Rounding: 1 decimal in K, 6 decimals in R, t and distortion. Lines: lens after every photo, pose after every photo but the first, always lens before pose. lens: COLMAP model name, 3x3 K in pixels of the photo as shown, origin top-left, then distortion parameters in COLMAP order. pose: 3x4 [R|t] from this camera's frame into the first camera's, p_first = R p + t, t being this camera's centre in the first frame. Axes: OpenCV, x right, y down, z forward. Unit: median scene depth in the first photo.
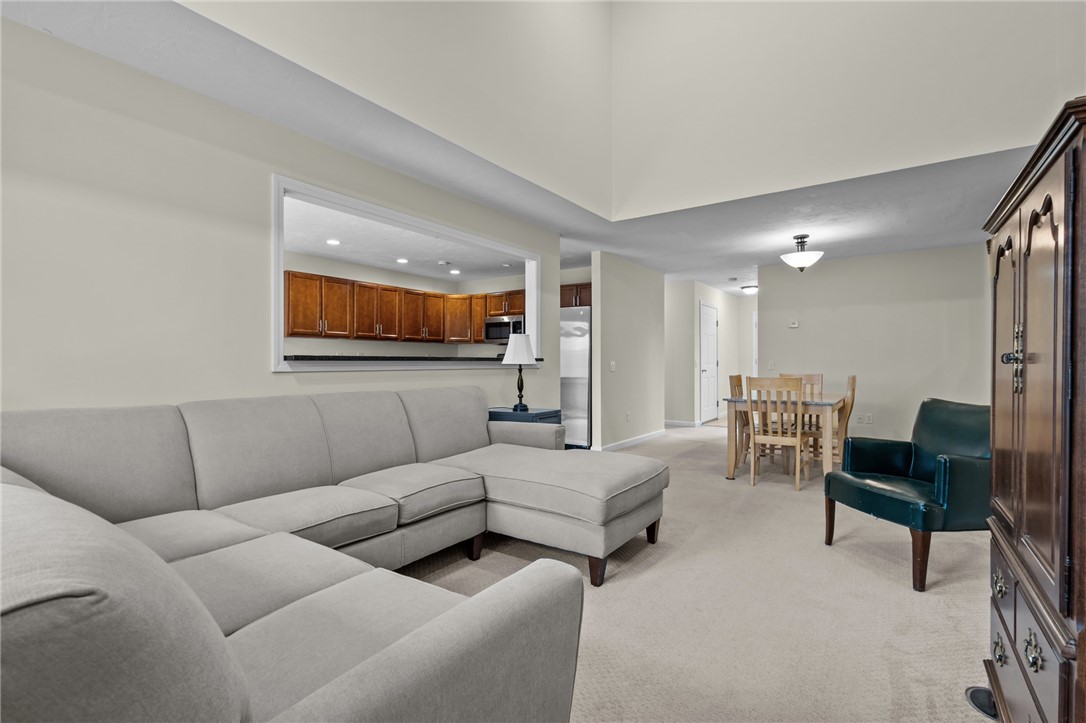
lens RADIAL K [[505.4, 0, 543.0], [0, 505.4, 361.5], [0, 0, 1]] dist [0.000281, 0.000049]
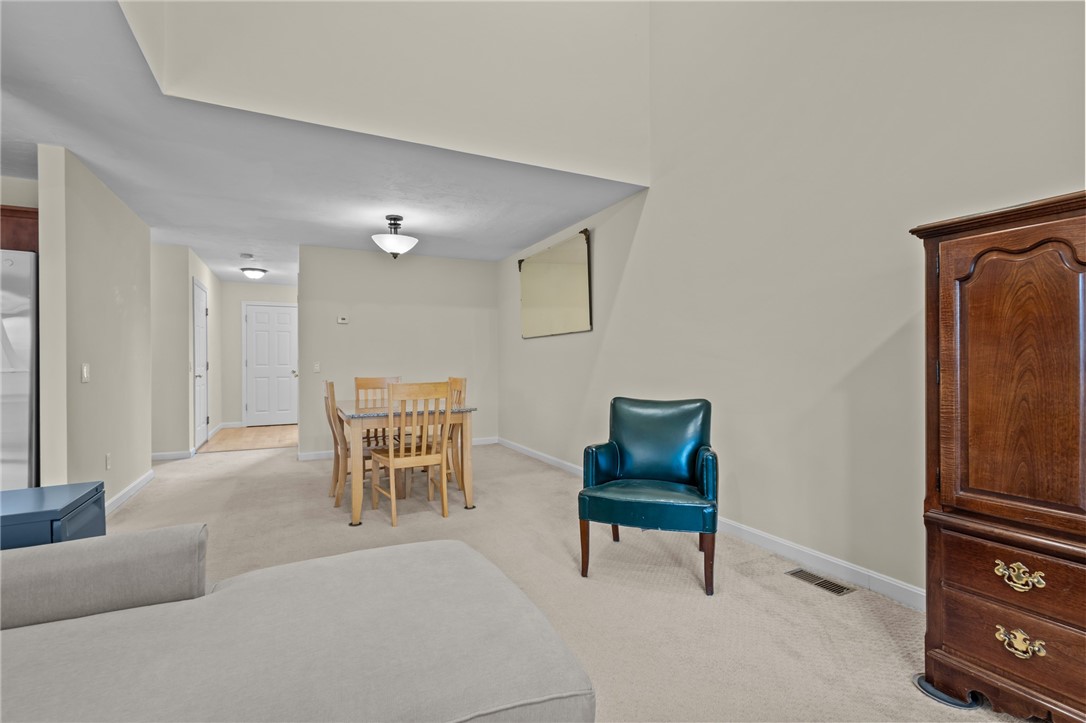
lens RADIAL K [[494.8, 0, 543.0], [0, 494.8, 361.5], [0, 0, 1]] dist [-0.000465, -0.000342]
pose [[0.468476, -0.008168, 0.883438, -0.118928], [0.008271, 0.999954, 0.004860, -0.003330], [-0.883437, 0.005030, 0.468522, 0.385074]]
